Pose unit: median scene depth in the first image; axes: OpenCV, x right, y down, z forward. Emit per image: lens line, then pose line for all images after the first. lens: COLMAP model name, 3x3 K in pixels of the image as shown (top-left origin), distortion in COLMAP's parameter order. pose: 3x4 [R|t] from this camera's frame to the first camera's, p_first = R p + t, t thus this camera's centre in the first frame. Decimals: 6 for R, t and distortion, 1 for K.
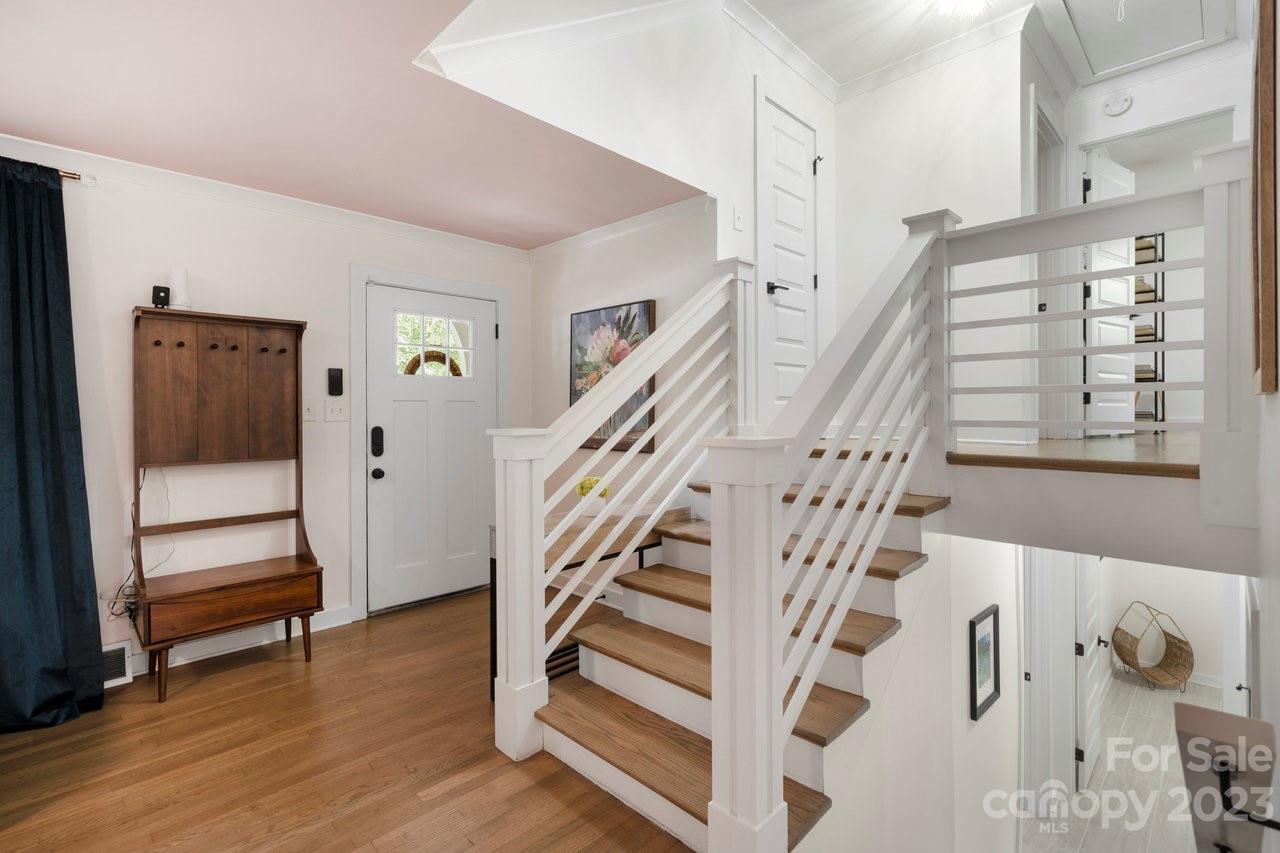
lens RADIAL K [[587.1, 0, 629.1], [0, 587.1, 411.8], [0, 0, 1]] dist [0.000470, -0.000115]
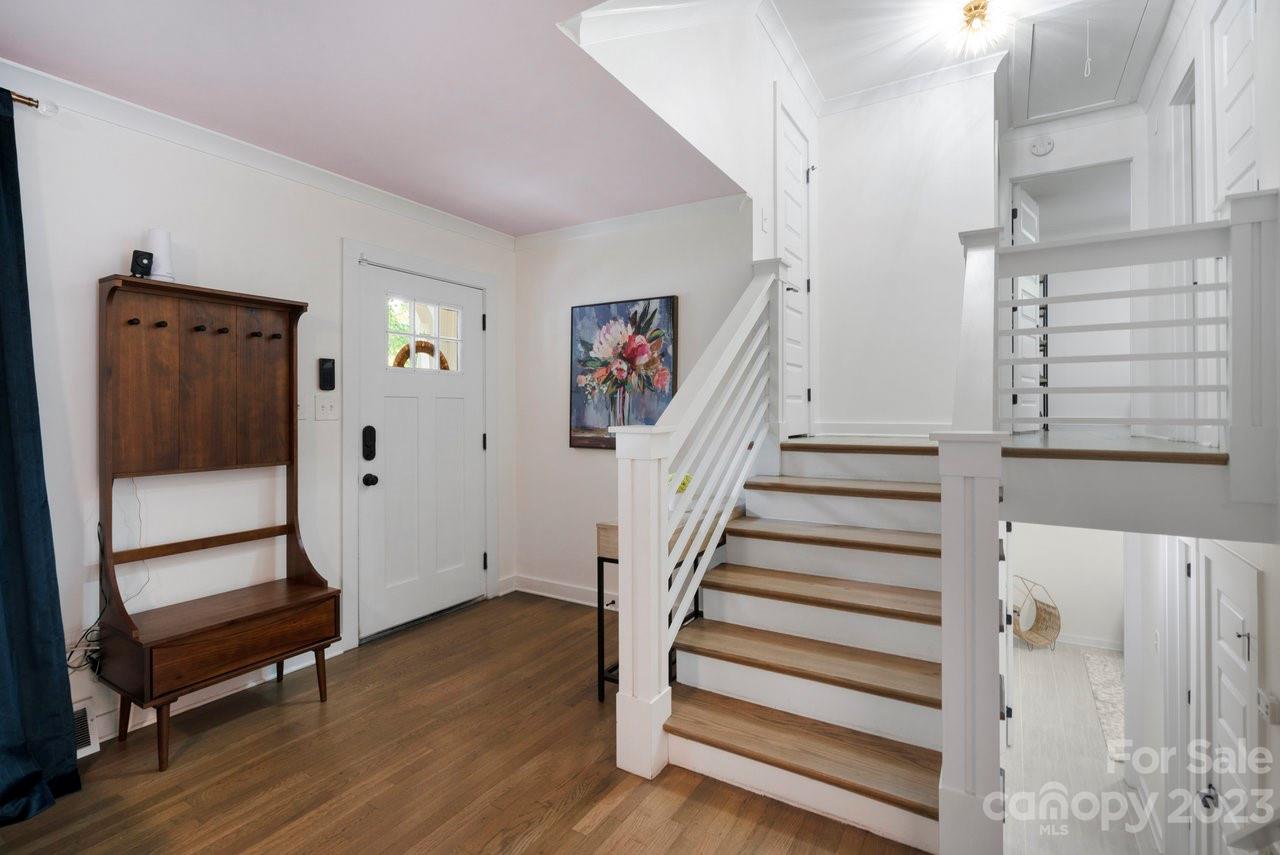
lens RADIAL K [[601.8, 0, 628.0], [0, 601.8, 408.4], [0, 0, 1]] dist [-0.000775, 0.000149]
pose [[0.973033, 0.003156, 0.230643, -0.309499], [-0.001956, 0.999983, -0.005433, 0.003499], [-0.230657, 0.004835, 0.973023, 0.045126]]
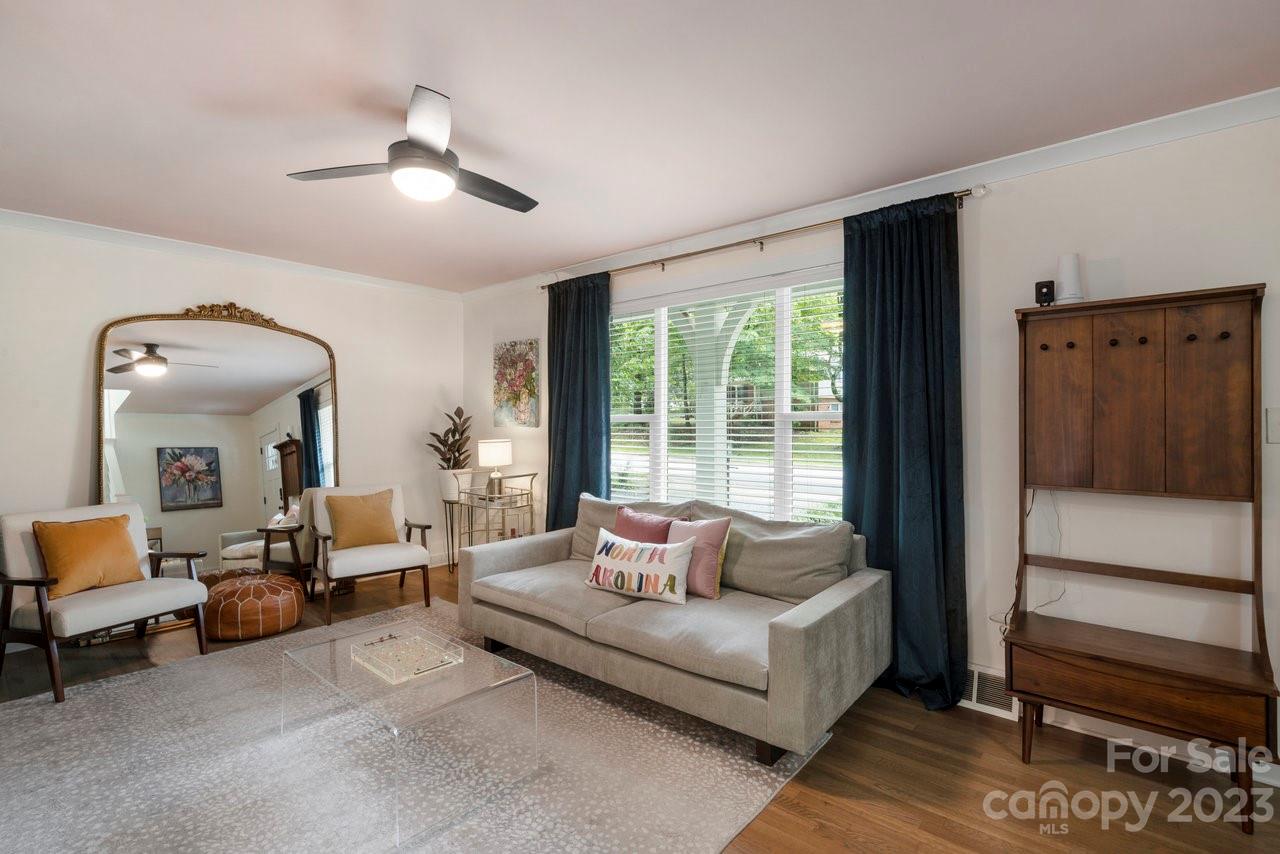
lens RADIAL K [[594.0, 0, 634.8], [0, 594.0, 421.3], [0, 0, 1]] dist [-0.010495, 0.008018]
pose [[0.083920, -0.002168, -0.996470, 0.019257], [-0.007650, 0.999967, -0.002820, -0.000092], [0.996443, 0.007860, 0.083900, 0.295506]]
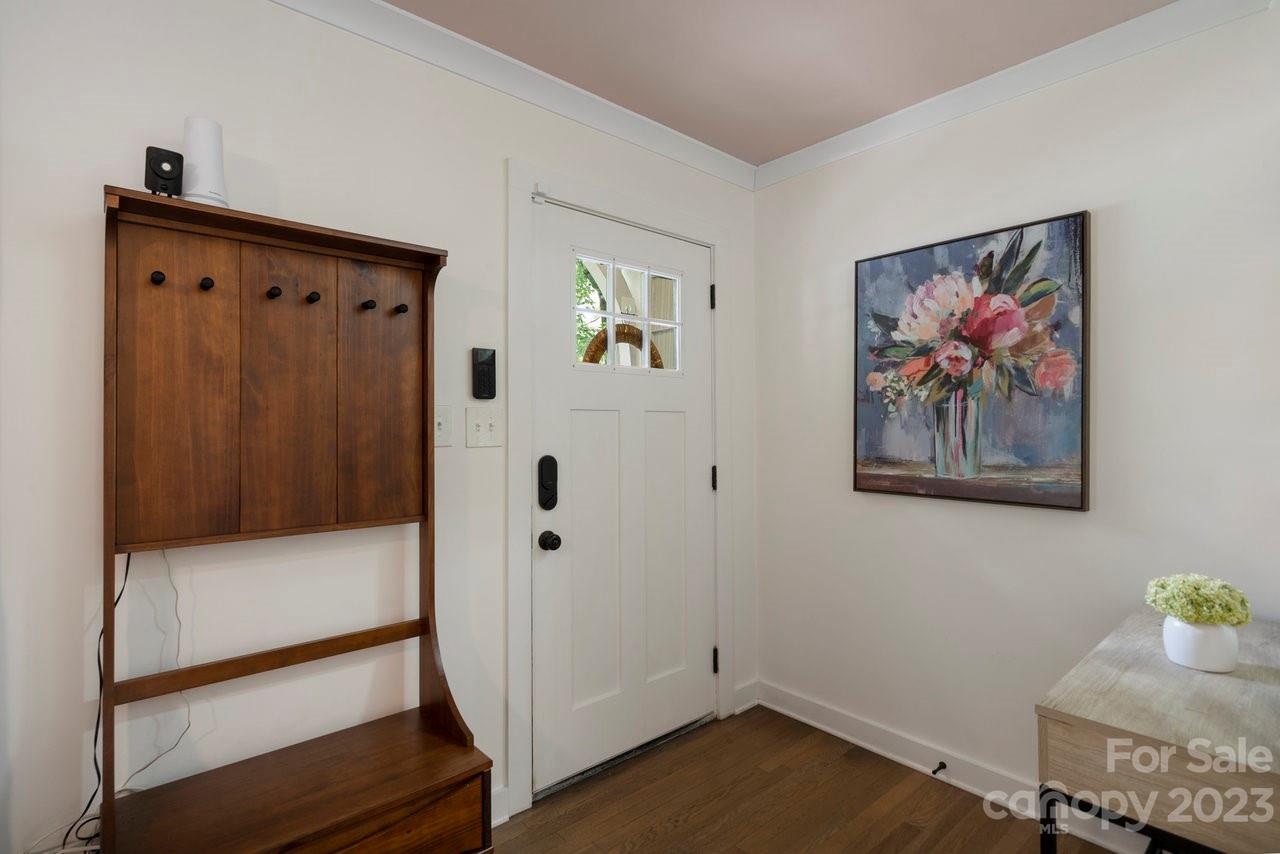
lens RADIAL K [[616.5, 0, 632.1], [0, 616.5, 424.3], [0, 0, 1]] dist [-0.000558, 0.000194]
pose [[0.997858, 0.000850, -0.065412, -0.369537], [-0.001438, 0.999959, -0.008943, 0.000360], [0.065402, 0.009018, 0.997818, 0.501524]]
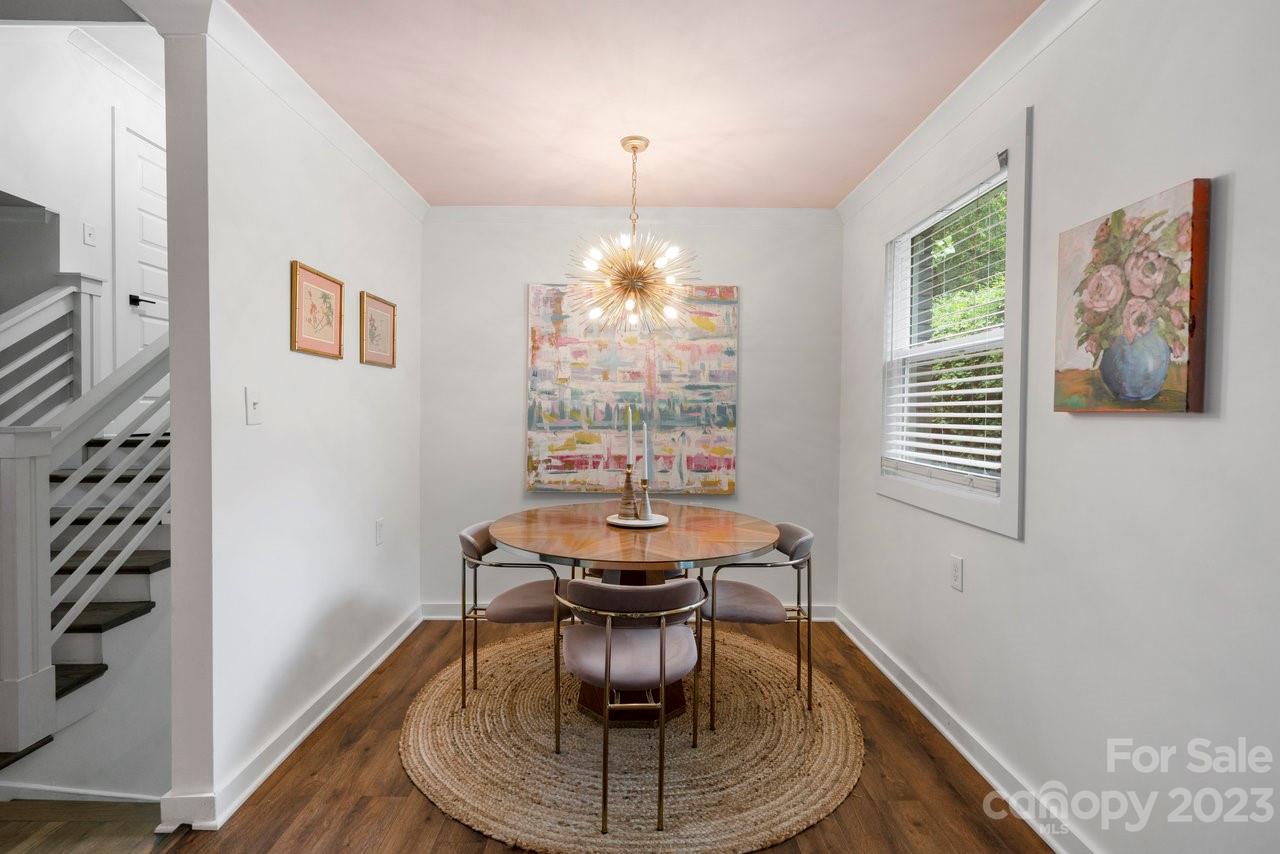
lens RADIAL K [[594.0, 0, 634.8], [0, 594.0, 421.3], [0, 0, 1]] dist [-0.010495, 0.008018]
pose [[0.693657, -0.004208, 0.720293, 0.101771], [-0.008531, 0.999865, 0.014056, -0.002885], [-0.720255, -0.015895, 0.693527, -0.558830]]
